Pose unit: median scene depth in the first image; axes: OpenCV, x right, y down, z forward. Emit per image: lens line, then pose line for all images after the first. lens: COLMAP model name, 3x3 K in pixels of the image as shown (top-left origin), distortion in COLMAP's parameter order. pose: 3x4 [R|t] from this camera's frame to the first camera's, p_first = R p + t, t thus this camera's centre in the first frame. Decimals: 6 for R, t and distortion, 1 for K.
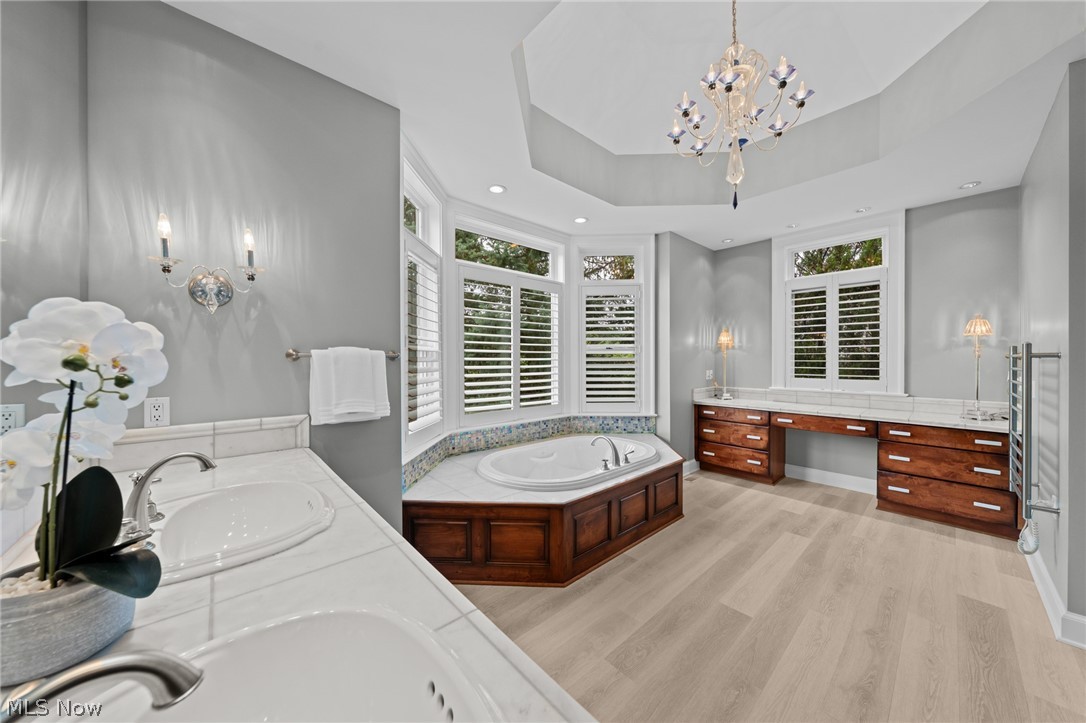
lens RADIAL K [[364.8, 0, 542.4], [0, 364.8, 361.2], [0, 0, 1]] dist [-0.007515, 0.000109]
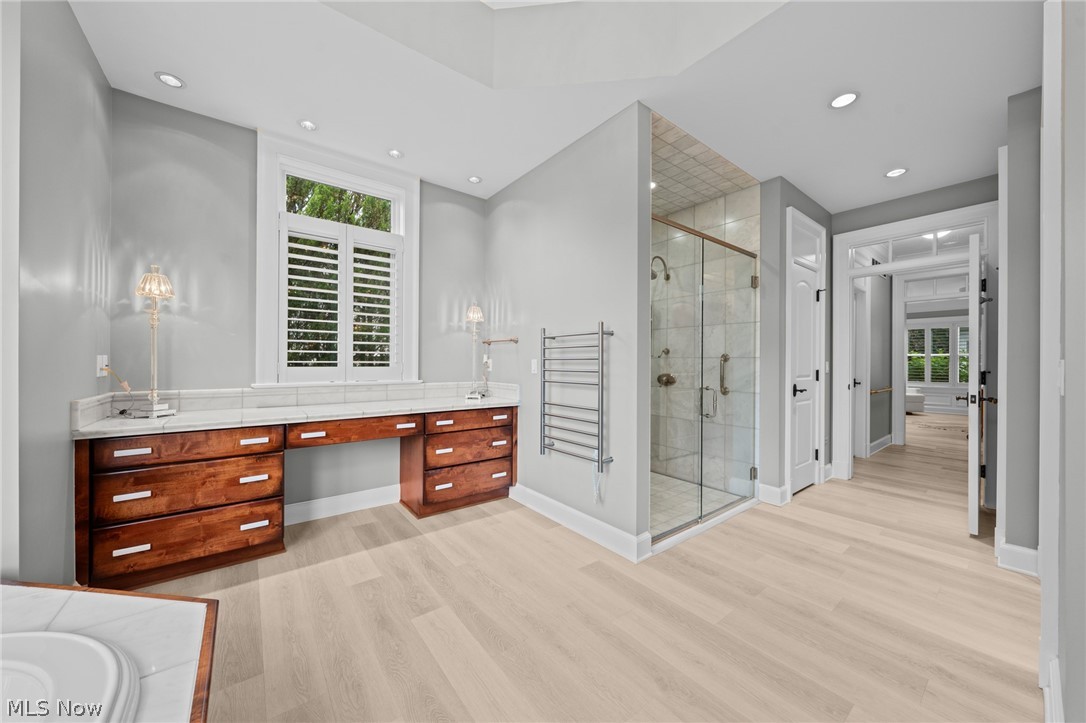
lens RADIAL K [[380.9, 0, 539.7], [0, 380.9, 363.6], [0, 0, 1]] dist [-0.003100, -0.000066]
pose [[0.065260, -0.000151, 0.997868, 0.057197], [0.001538, 0.999999, 0.000050, 0.044237], [-0.997867, 0.001531, 0.065260, 0.571174]]
